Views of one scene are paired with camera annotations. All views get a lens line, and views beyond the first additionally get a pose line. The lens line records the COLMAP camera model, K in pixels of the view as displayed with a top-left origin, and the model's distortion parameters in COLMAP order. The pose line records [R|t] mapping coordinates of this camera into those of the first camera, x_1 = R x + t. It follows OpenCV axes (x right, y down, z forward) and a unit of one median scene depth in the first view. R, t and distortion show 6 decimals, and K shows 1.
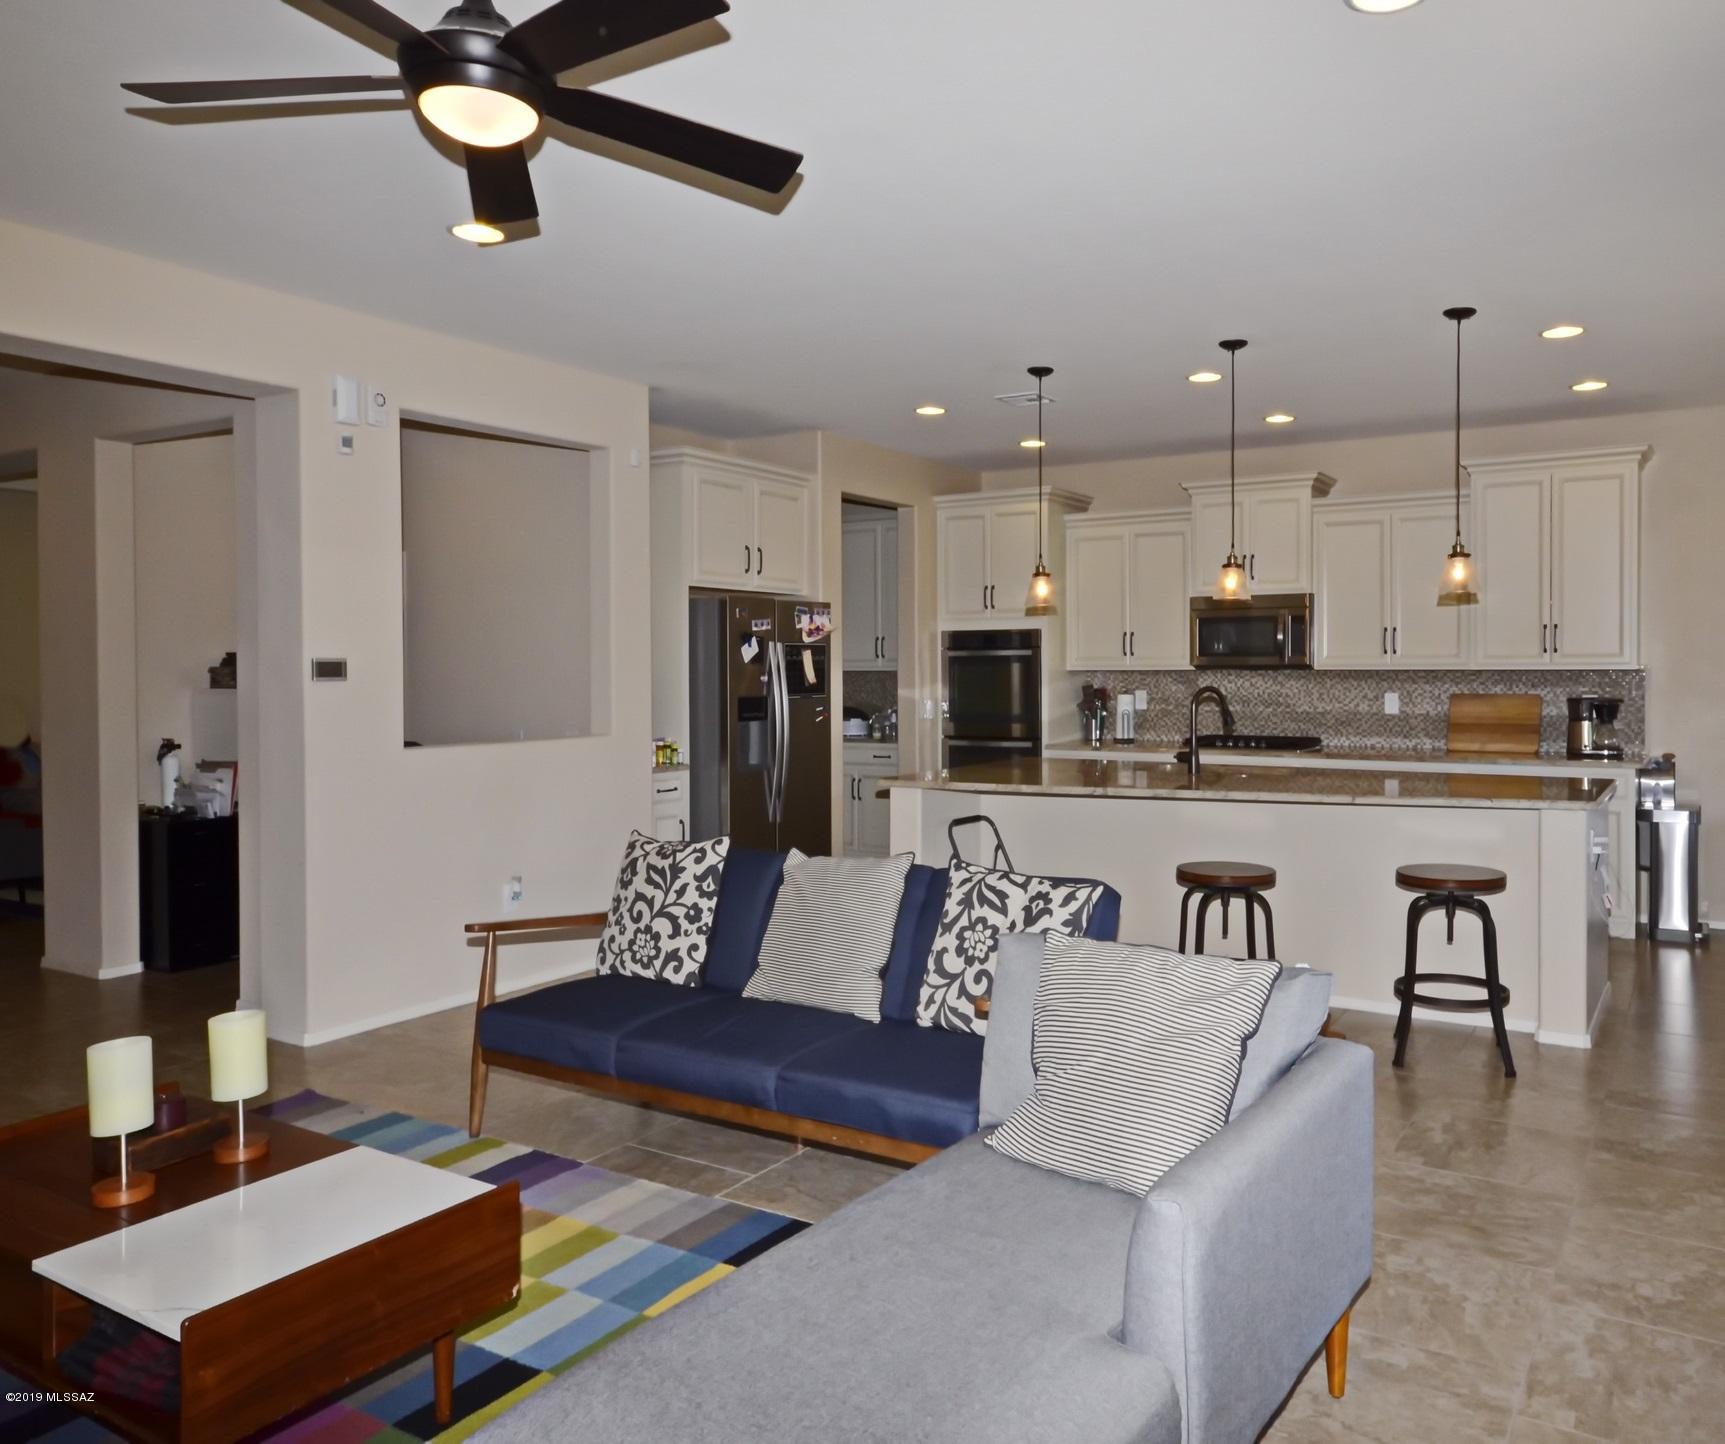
lens RADIAL K [[1316.7, 0, 867.8], [0, 1316.7, 709.4], [0, 0, 1]] dist [-0.030715, 0.012222]
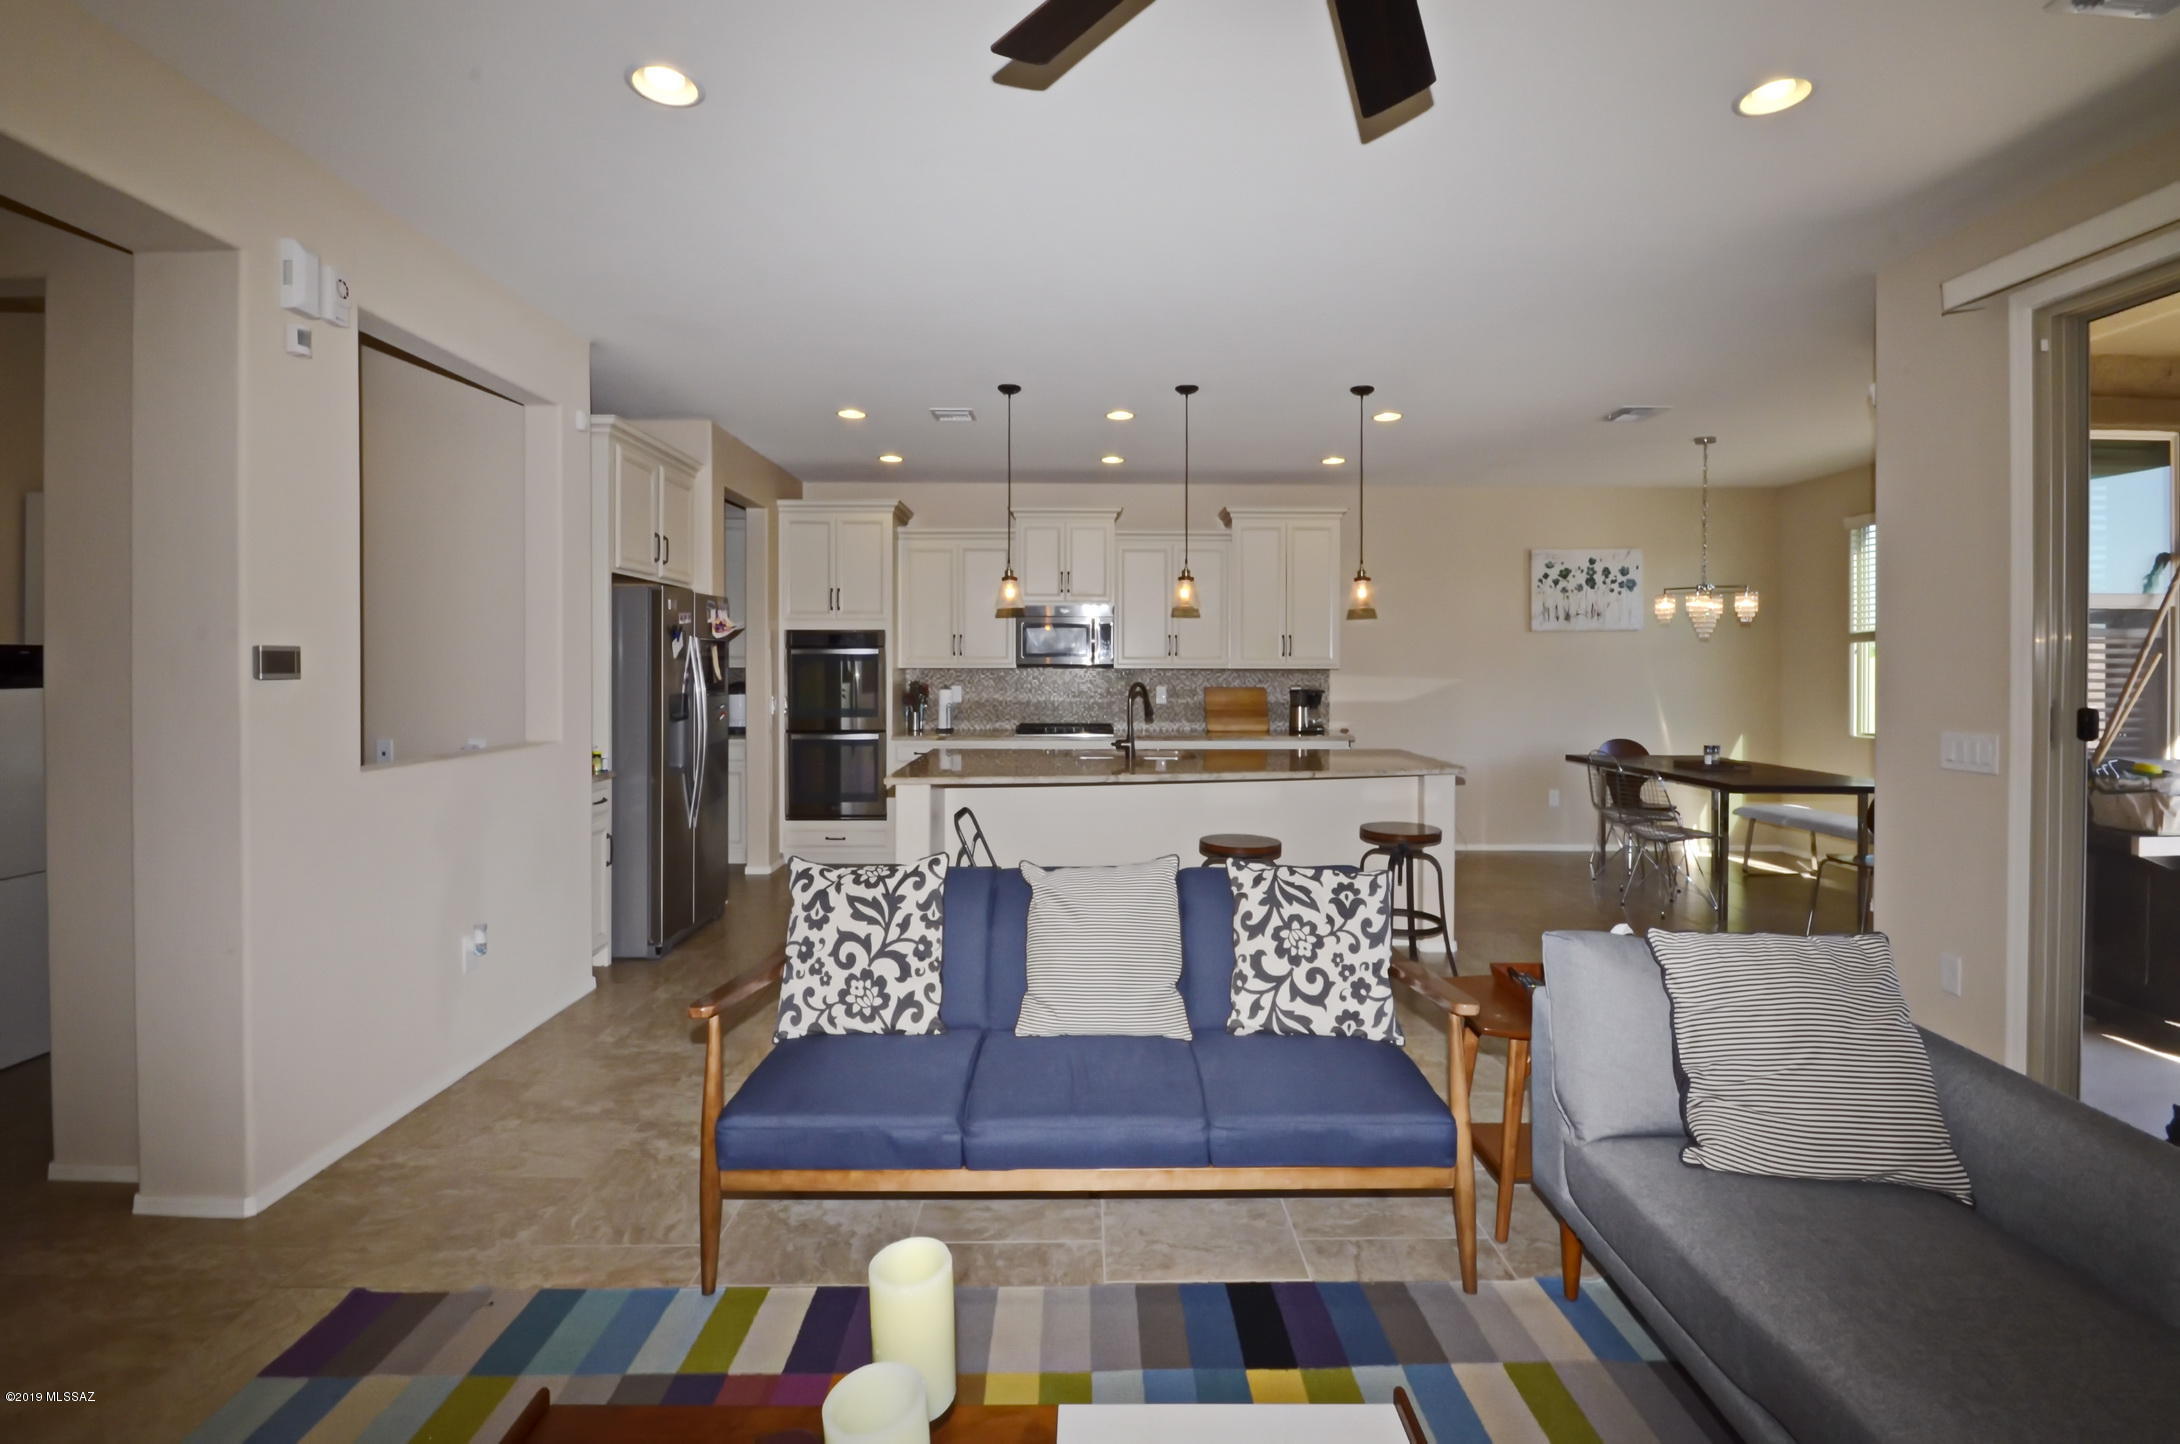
lens RADIAL K [[1060.0, 0, 1125.2], [0, 1060.0, 687.7], [0, 0, 1]] dist [-0.014423, -0.002532]
pose [[0.836042, -0.005886, 0.548634, -0.284138], [0.012262, 0.999893, -0.007958, -0.005967], [-0.548529, 0.013381, 0.836025, 0.244169]]
